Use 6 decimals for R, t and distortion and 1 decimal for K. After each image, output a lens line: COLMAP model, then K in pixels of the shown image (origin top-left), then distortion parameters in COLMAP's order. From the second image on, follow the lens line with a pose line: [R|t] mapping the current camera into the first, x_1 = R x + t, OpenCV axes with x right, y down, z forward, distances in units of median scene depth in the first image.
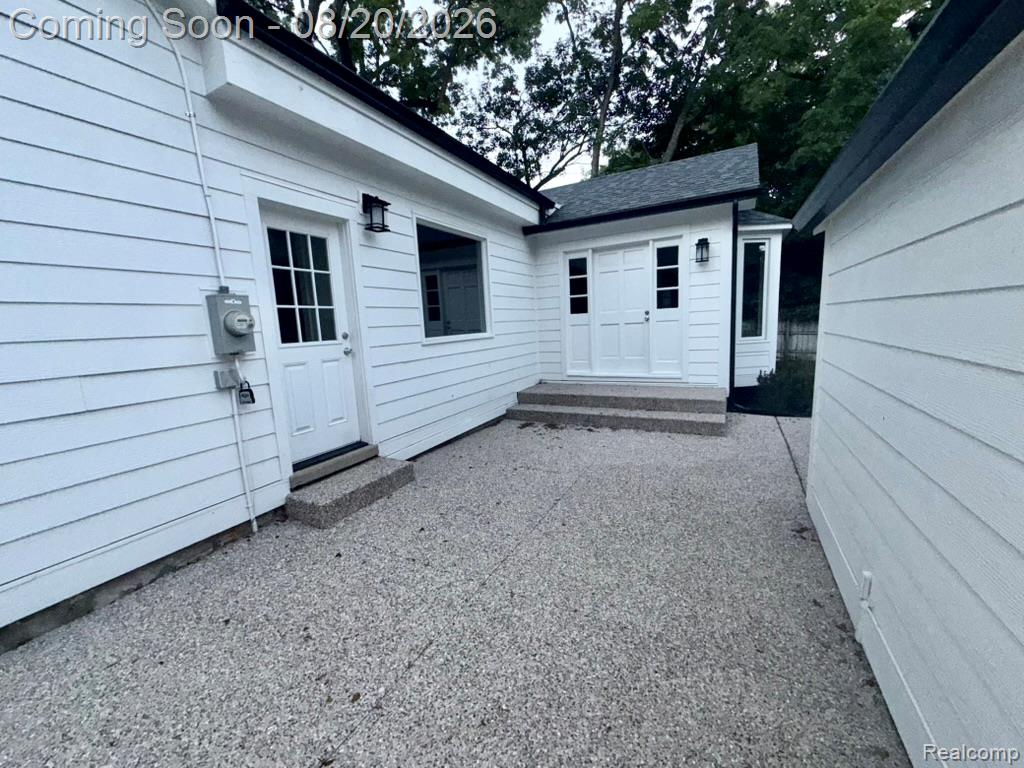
lens RADIAL K [[409.3, 0, 512.0], [0, 409.3, 384.0], [0, 0, 1]] dist [-0.000484, 0.000483]
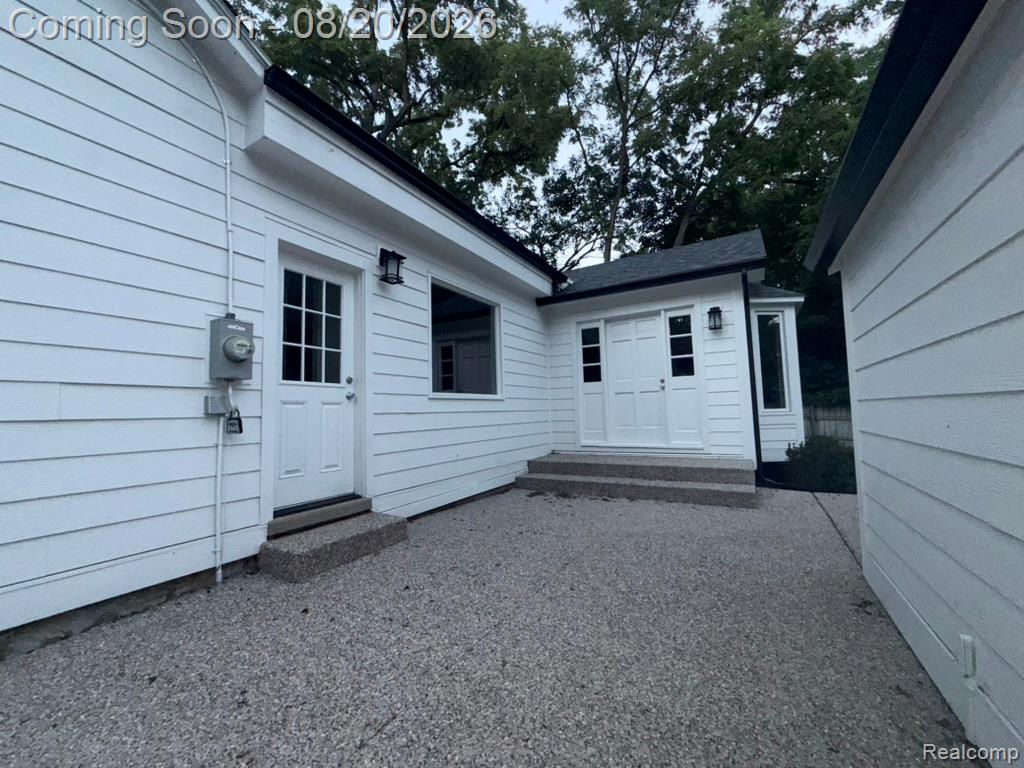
lens RADIAL K [[409.3, 0, 512.0], [0, 409.3, 384.0], [0, 0, 1]] dist [-0.000484, 0.000483]
pose [[0.998869, 0.018546, -0.043790, 0.028755], [-0.027620, 0.975839, -0.216736, 0.107877], [0.038713, 0.217701, 0.975248, 0.069279]]
